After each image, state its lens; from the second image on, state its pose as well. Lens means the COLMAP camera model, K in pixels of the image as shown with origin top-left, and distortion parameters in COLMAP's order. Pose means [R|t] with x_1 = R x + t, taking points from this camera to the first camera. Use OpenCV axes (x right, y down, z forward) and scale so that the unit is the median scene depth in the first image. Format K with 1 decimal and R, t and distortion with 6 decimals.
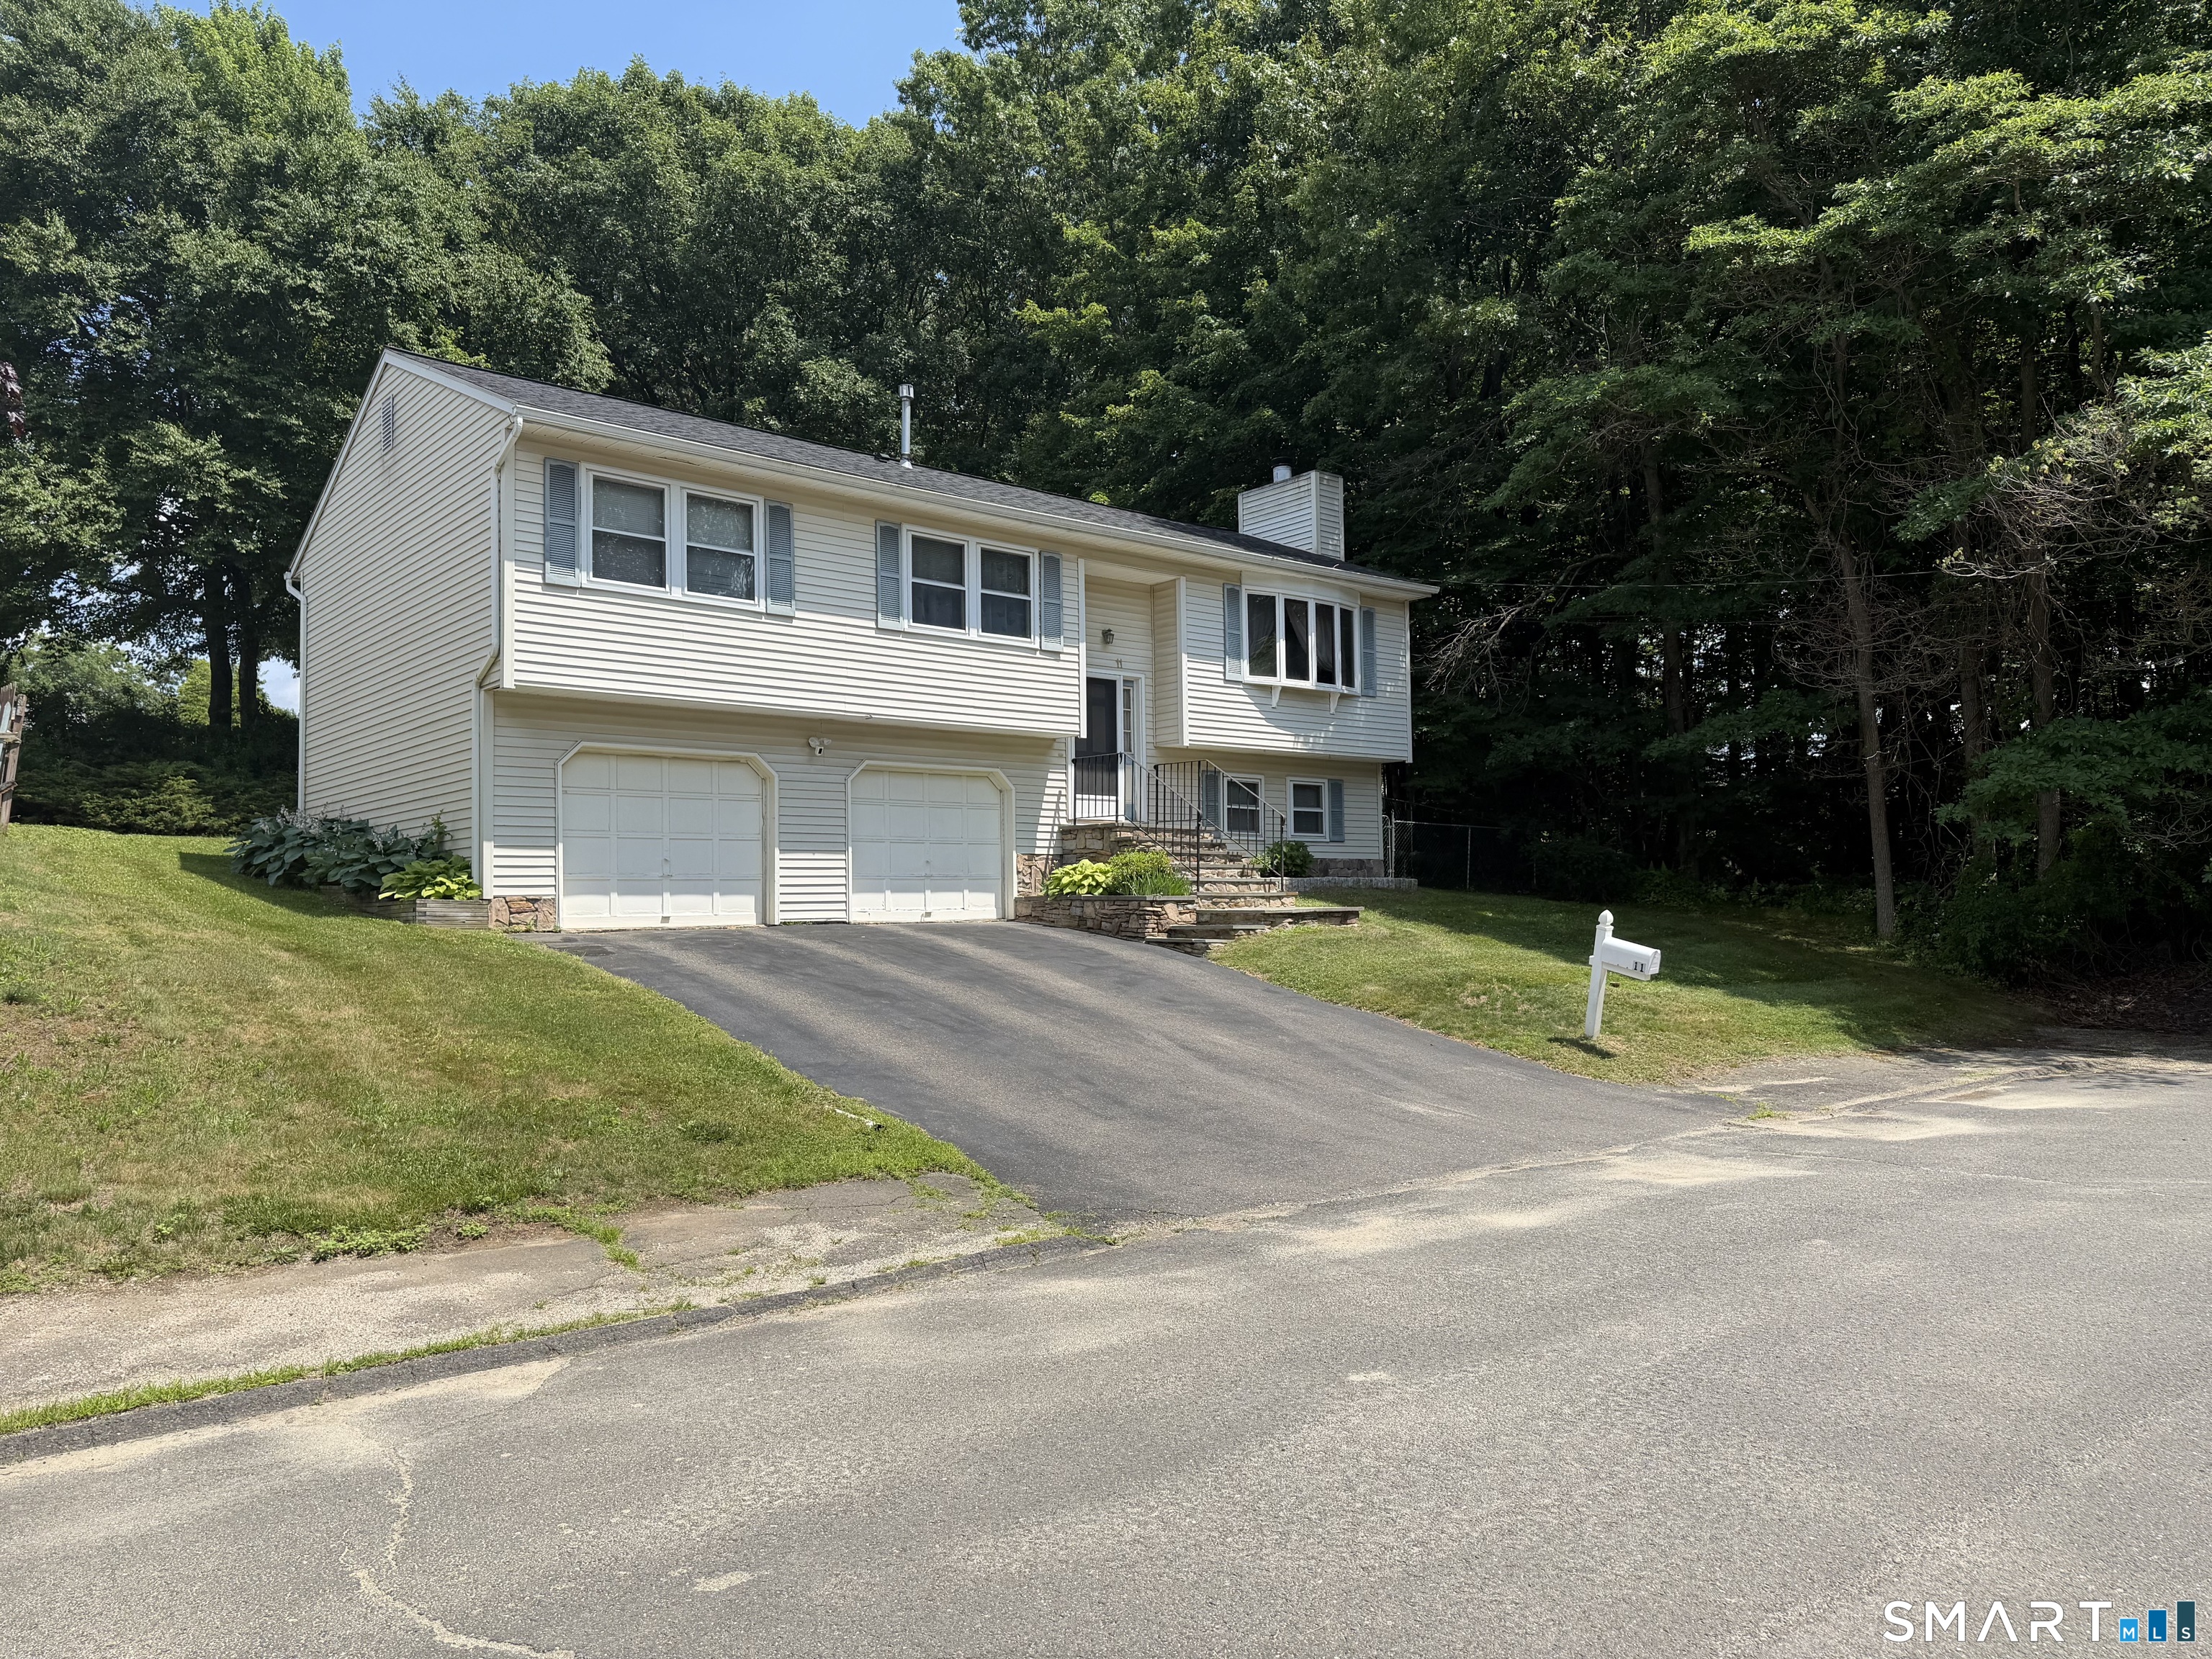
lens RADIAL K [[1559.7, 0, 1106.0], [0, 1559.7, 829.5], [0, 0, 1]] dist [0.002023, 0.000518]
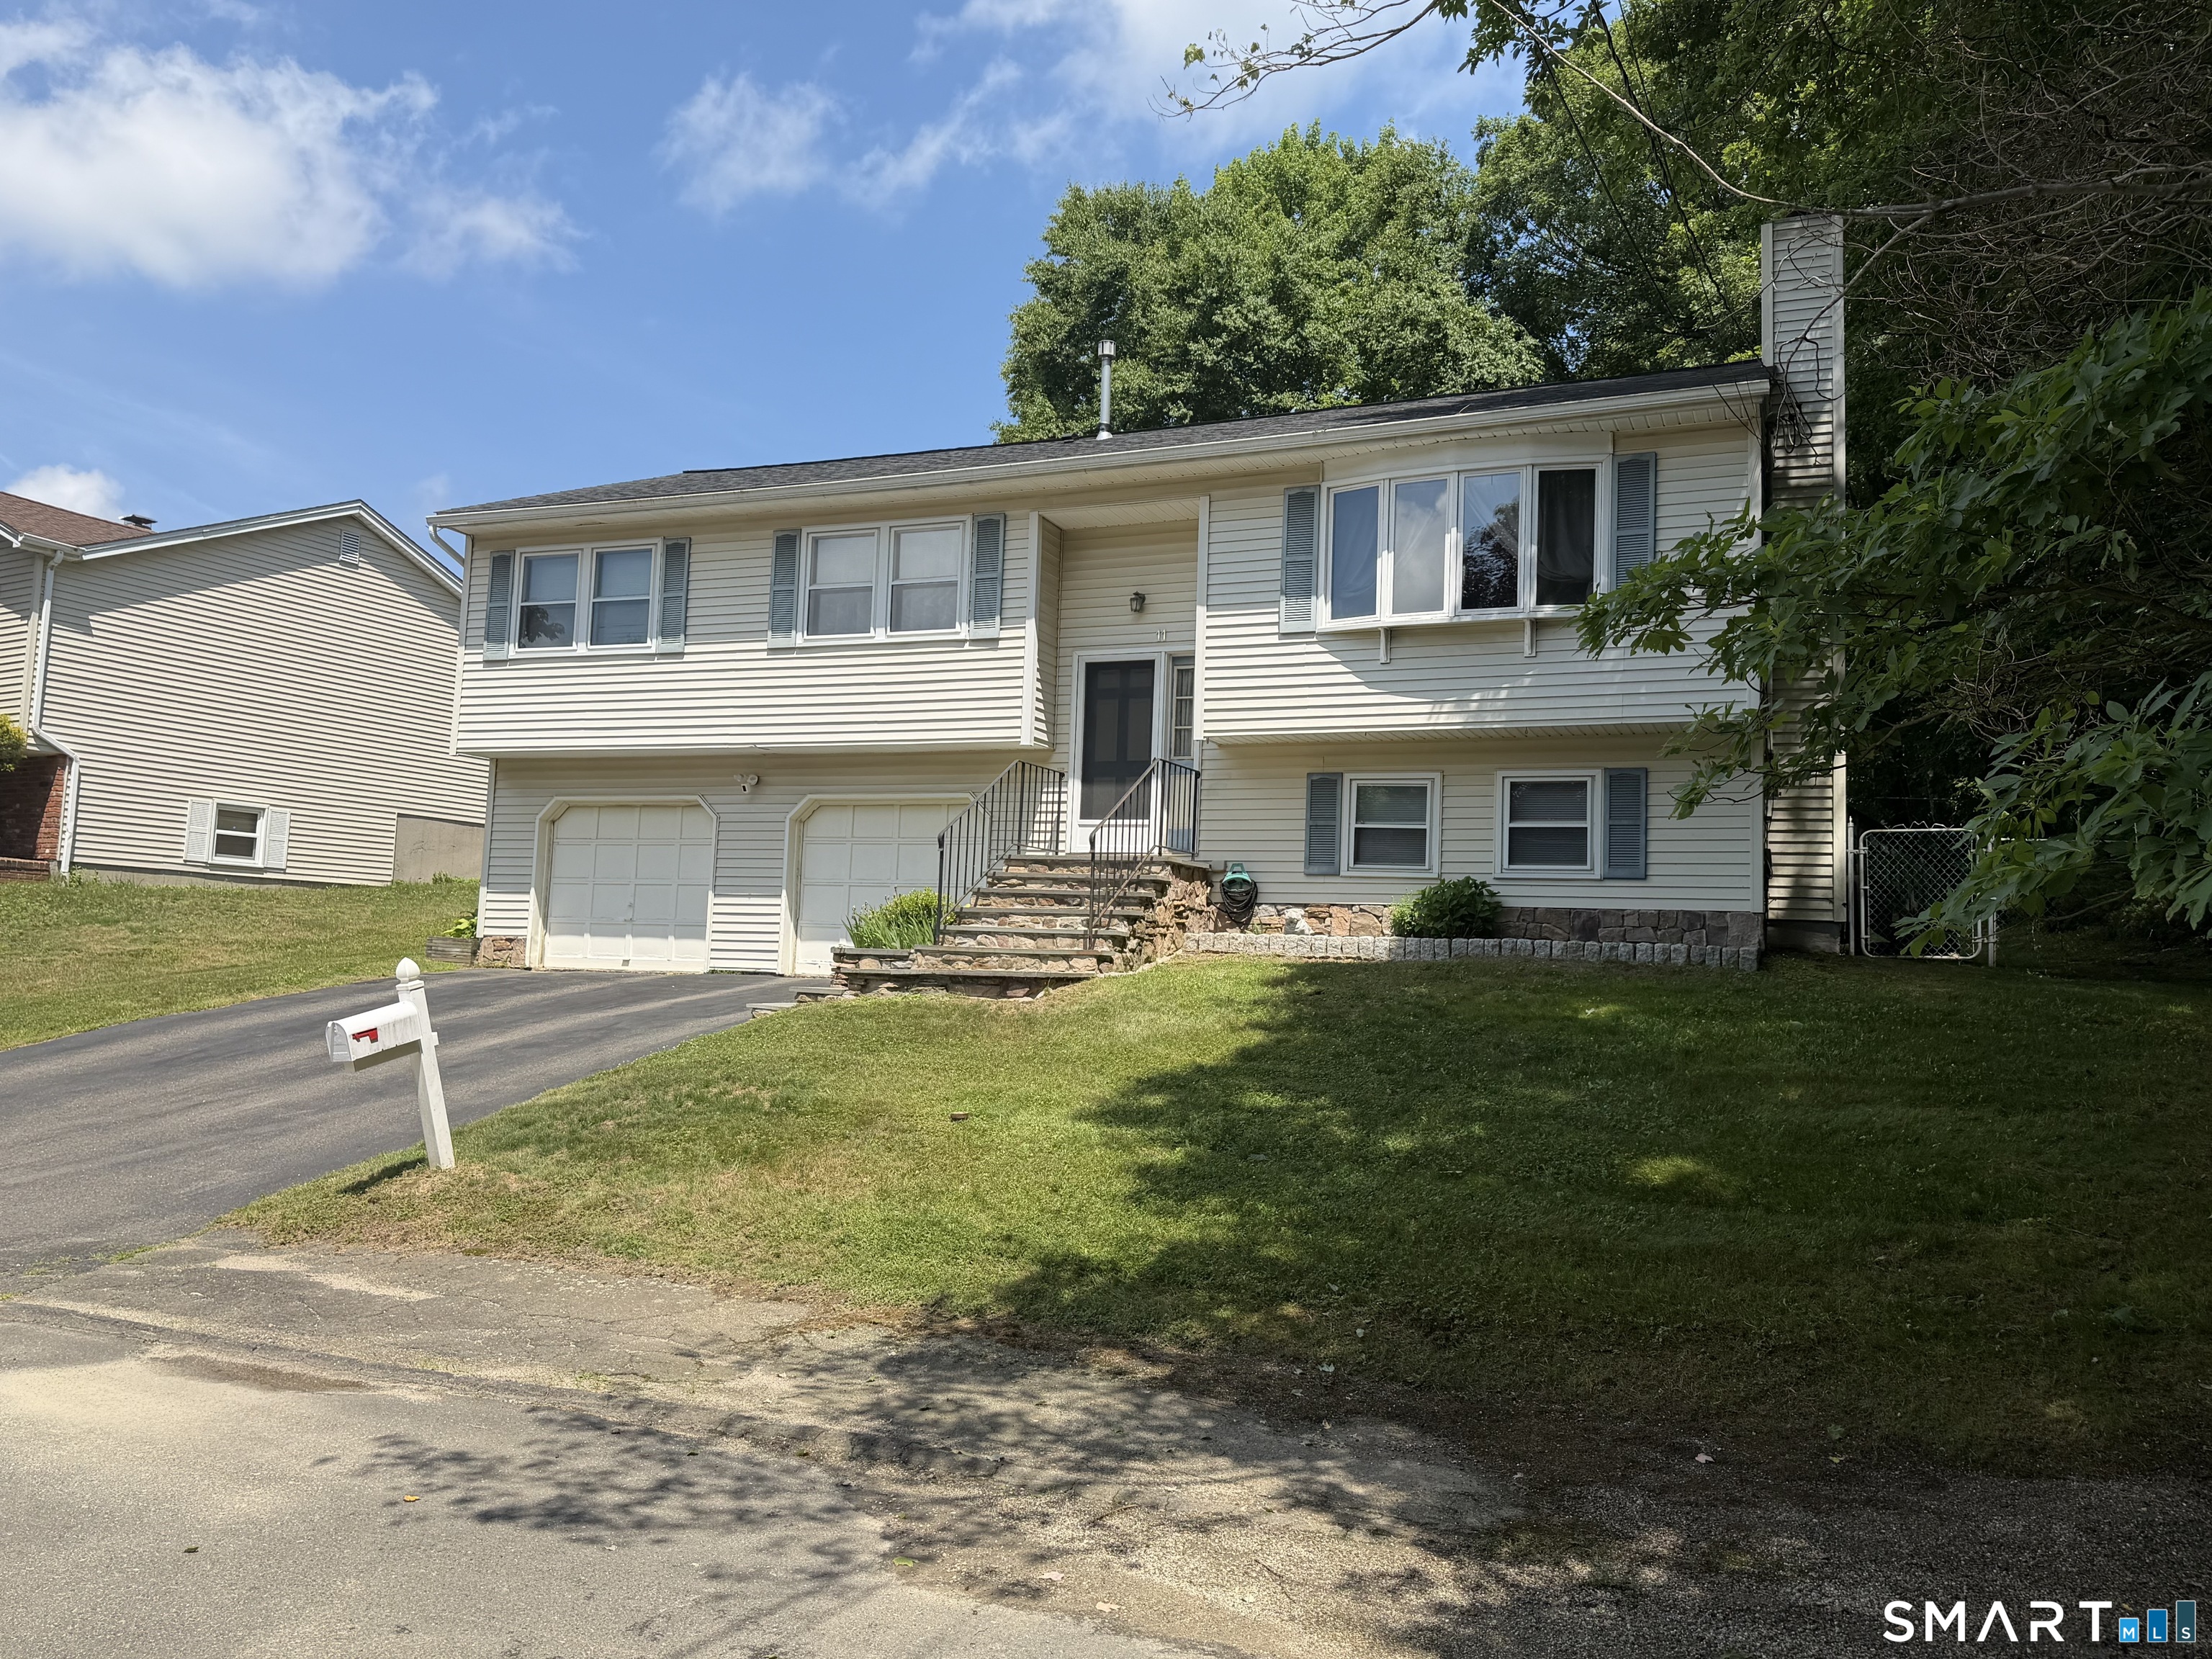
lens RADIAL K [[1738.4, 0, 1106.0], [0, 1738.4, 829.5], [0, 0, 1]] dist [0.070380, -0.000218]
pose [[0.420777, -0.051320, -0.905711, 0.762758], [0.002441, 0.998459, -0.055442, 0.029242], [0.907161, 0.021118, 0.420253, 0.676051]]
